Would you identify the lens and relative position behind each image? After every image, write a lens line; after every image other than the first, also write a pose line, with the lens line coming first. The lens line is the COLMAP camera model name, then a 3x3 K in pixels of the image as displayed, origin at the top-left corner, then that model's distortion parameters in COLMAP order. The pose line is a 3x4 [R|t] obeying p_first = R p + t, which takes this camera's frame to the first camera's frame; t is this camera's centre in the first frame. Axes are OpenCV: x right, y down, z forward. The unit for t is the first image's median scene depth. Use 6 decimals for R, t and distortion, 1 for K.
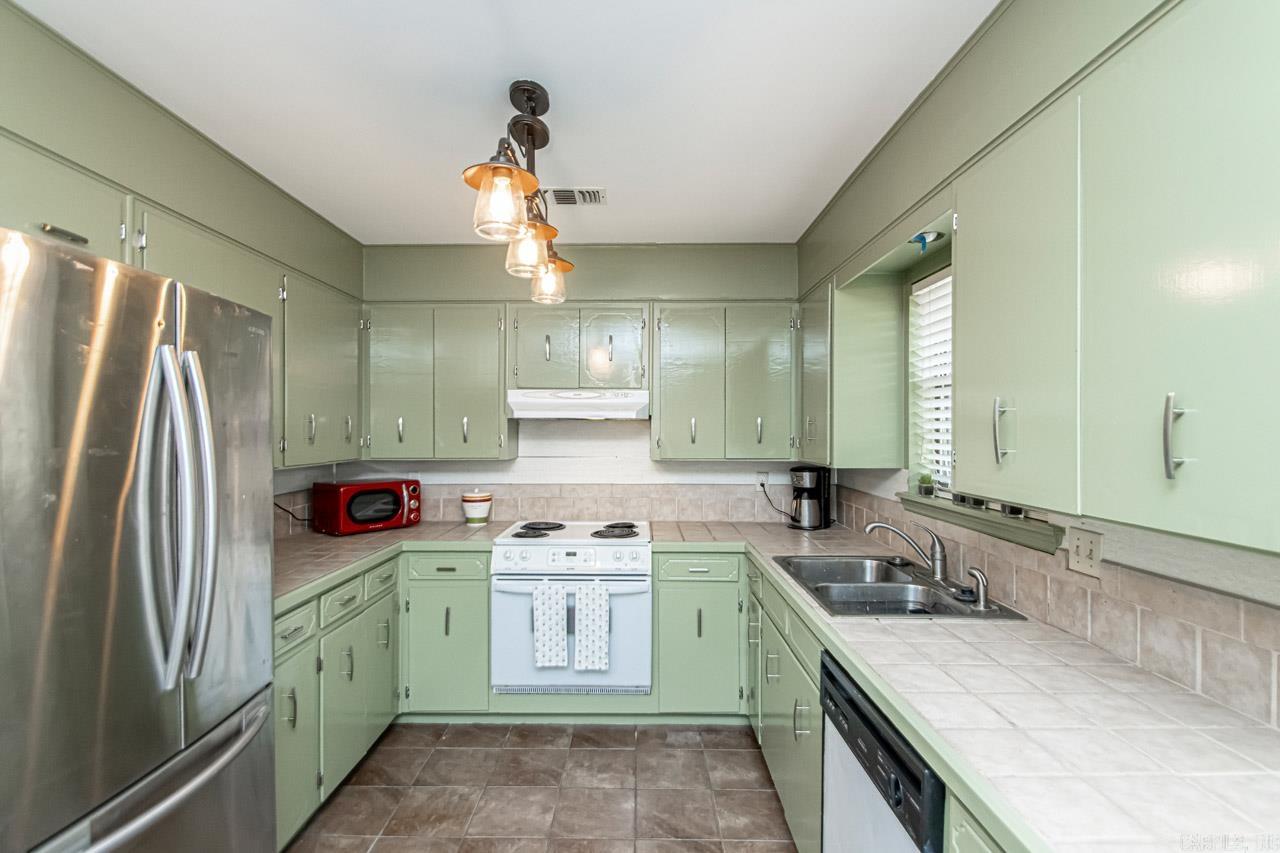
lens RADIAL K [[616.3, 0, 627.8], [0, 616.3, 424.5], [0, 0, 1]] dist [0.019784, -0.019063]
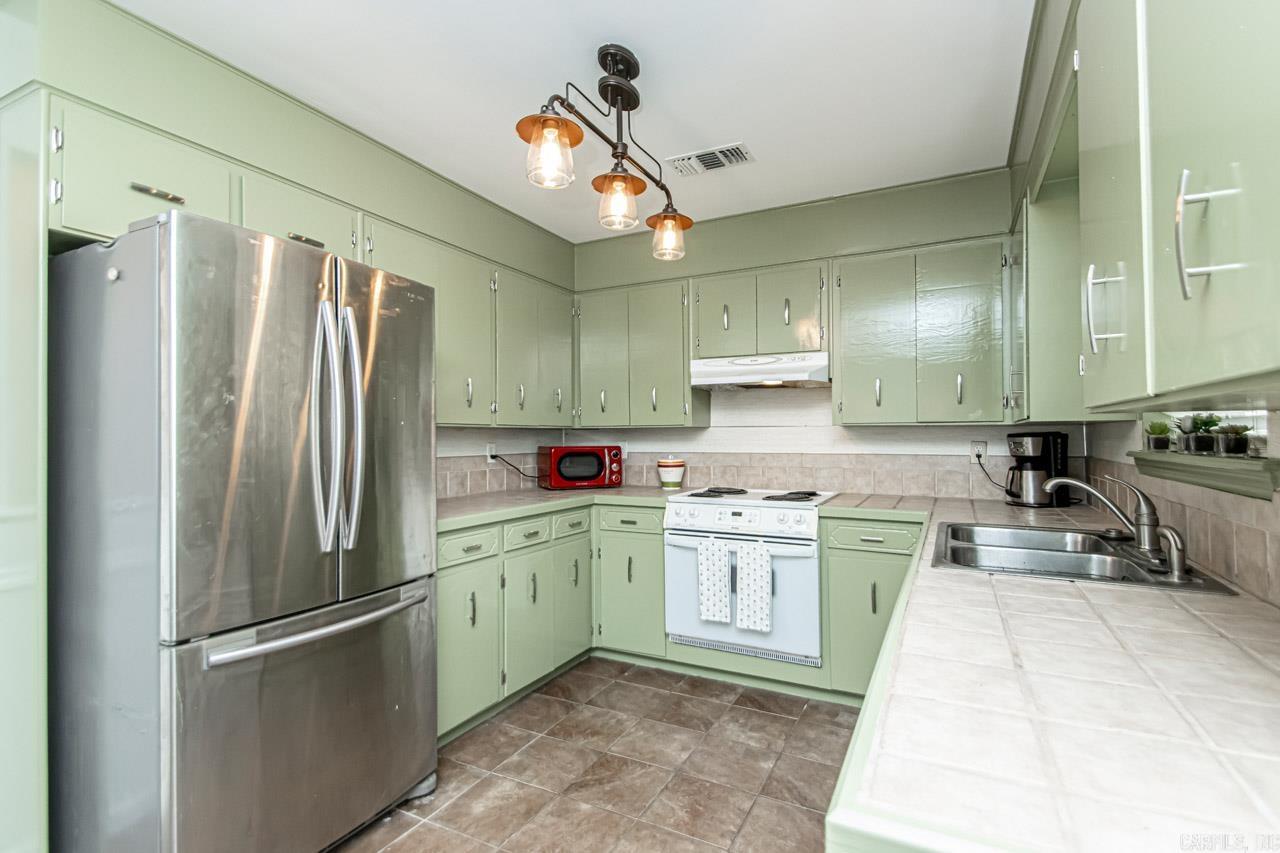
lens RADIAL K [[596.3, 0, 639.0], [0, 596.3, 421.7], [0, 0, 1]] dist [0.030436, -0.017160]
pose [[0.896087, -0.014138, -0.443654, 0.207879], [0.008098, 0.999847, -0.015507, 0.074370], [0.443805, 0.010303, 0.896064, 0.049350]]
